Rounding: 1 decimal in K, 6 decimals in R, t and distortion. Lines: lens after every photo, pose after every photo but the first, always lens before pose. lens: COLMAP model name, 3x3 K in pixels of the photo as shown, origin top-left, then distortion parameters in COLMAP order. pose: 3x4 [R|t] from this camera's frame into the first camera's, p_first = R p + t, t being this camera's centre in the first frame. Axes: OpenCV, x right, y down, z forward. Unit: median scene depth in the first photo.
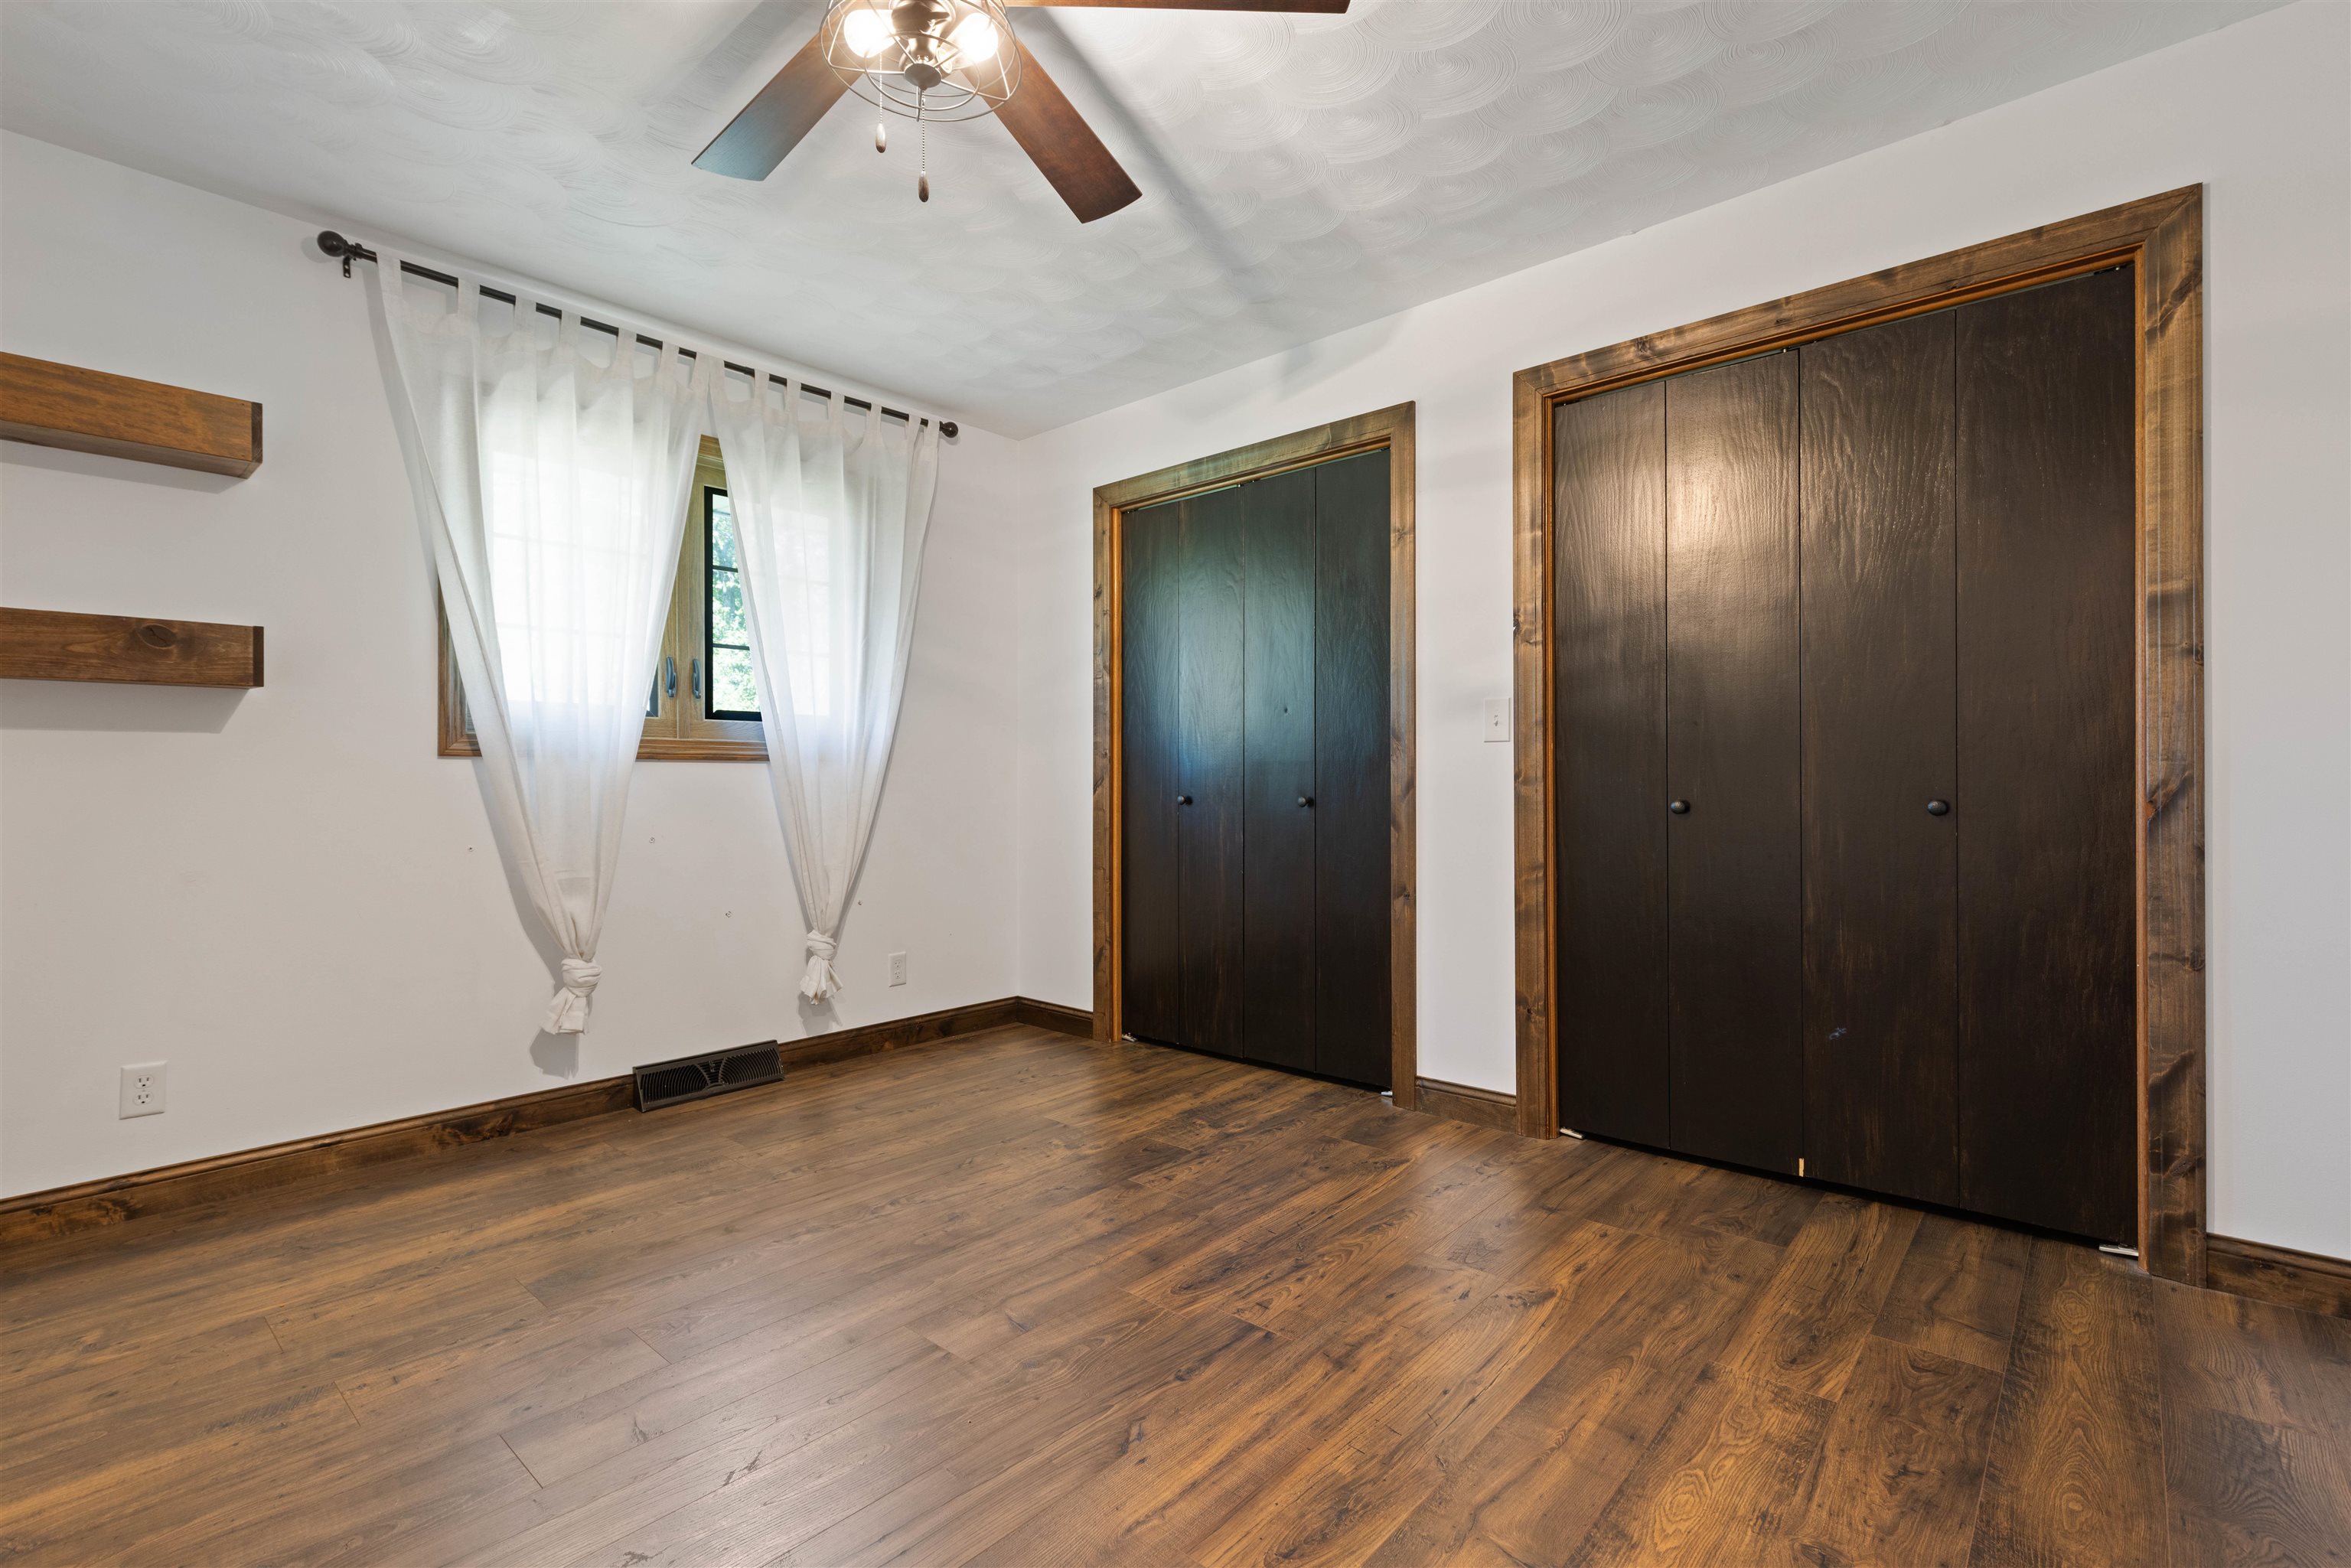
lens RADIAL K [[1075.8, 0, 1175.5], [0, 1075.8, 784.0], [0, 0, 1]] dist [0.011175, 0.000465]
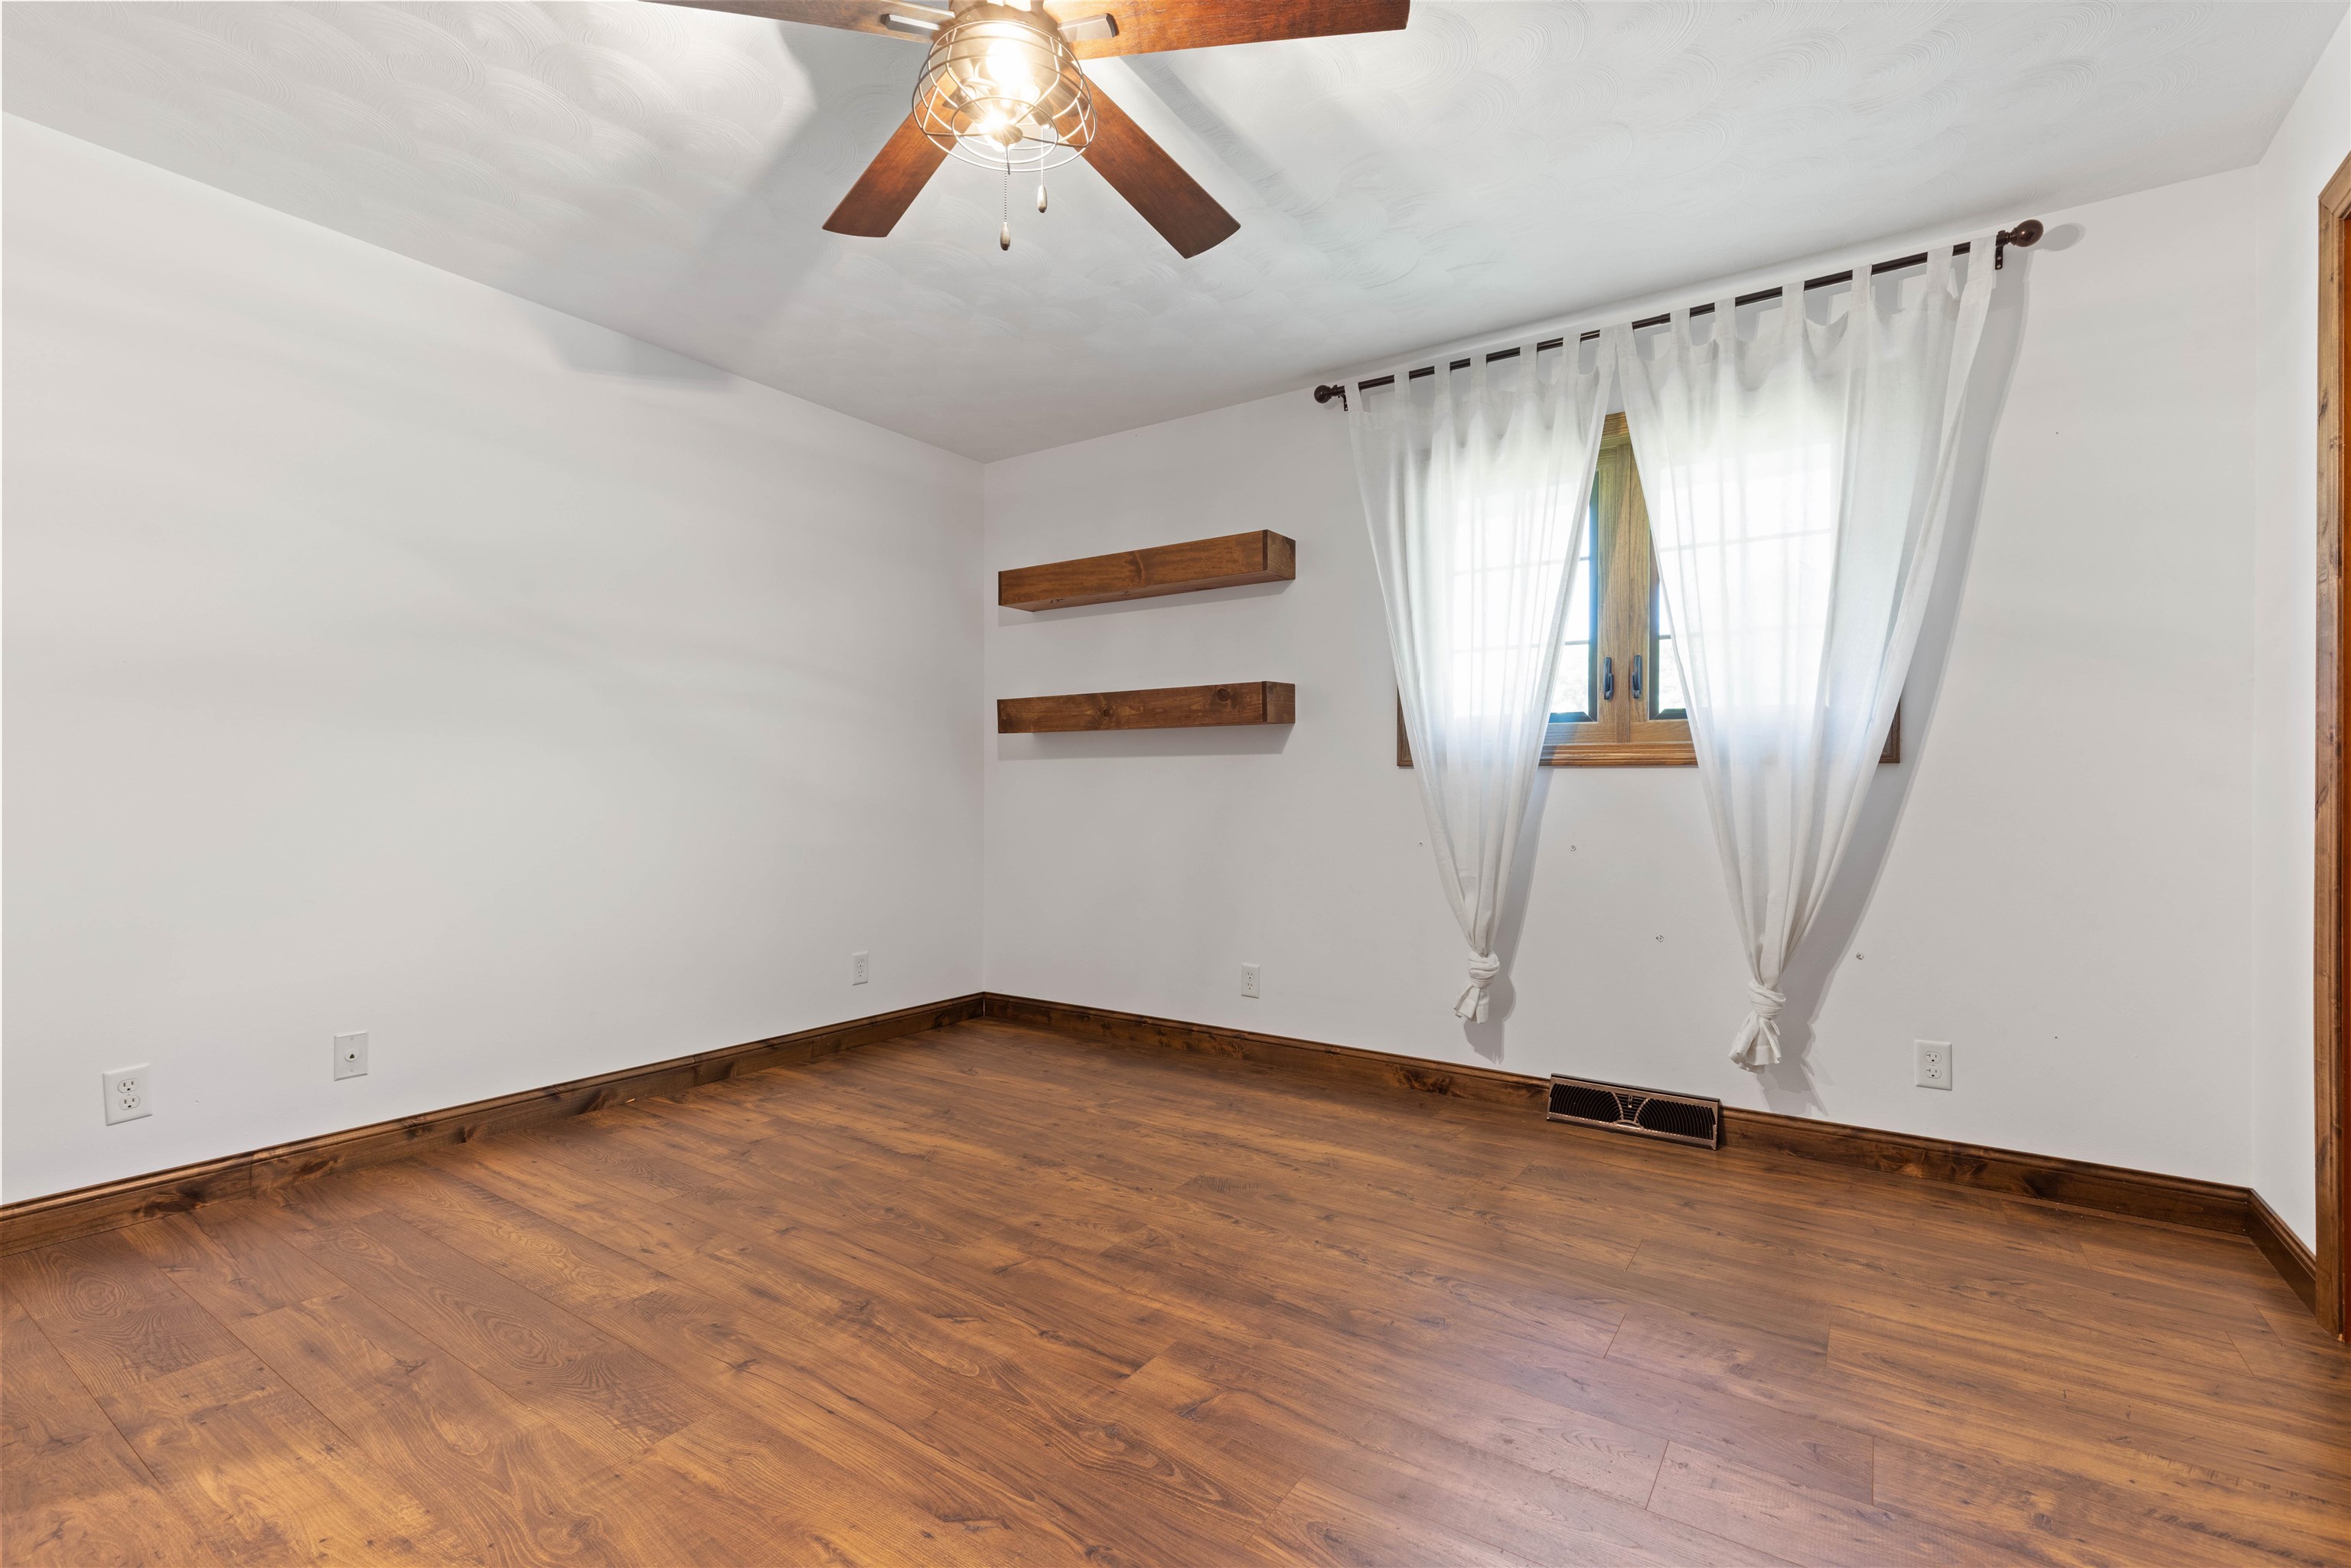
lens RADIAL K [[1053.4, 0, 1170.3], [0, 1053.4, 787.9], [0, 0, 1]] dist [0.011380, -0.000067]
pose [[0.127717, 0.006992, -0.991786, 0.473411], [-0.006926, 0.999957, 0.006158, -0.007003], [0.991786, 0.006083, 0.127760, 0.583115]]
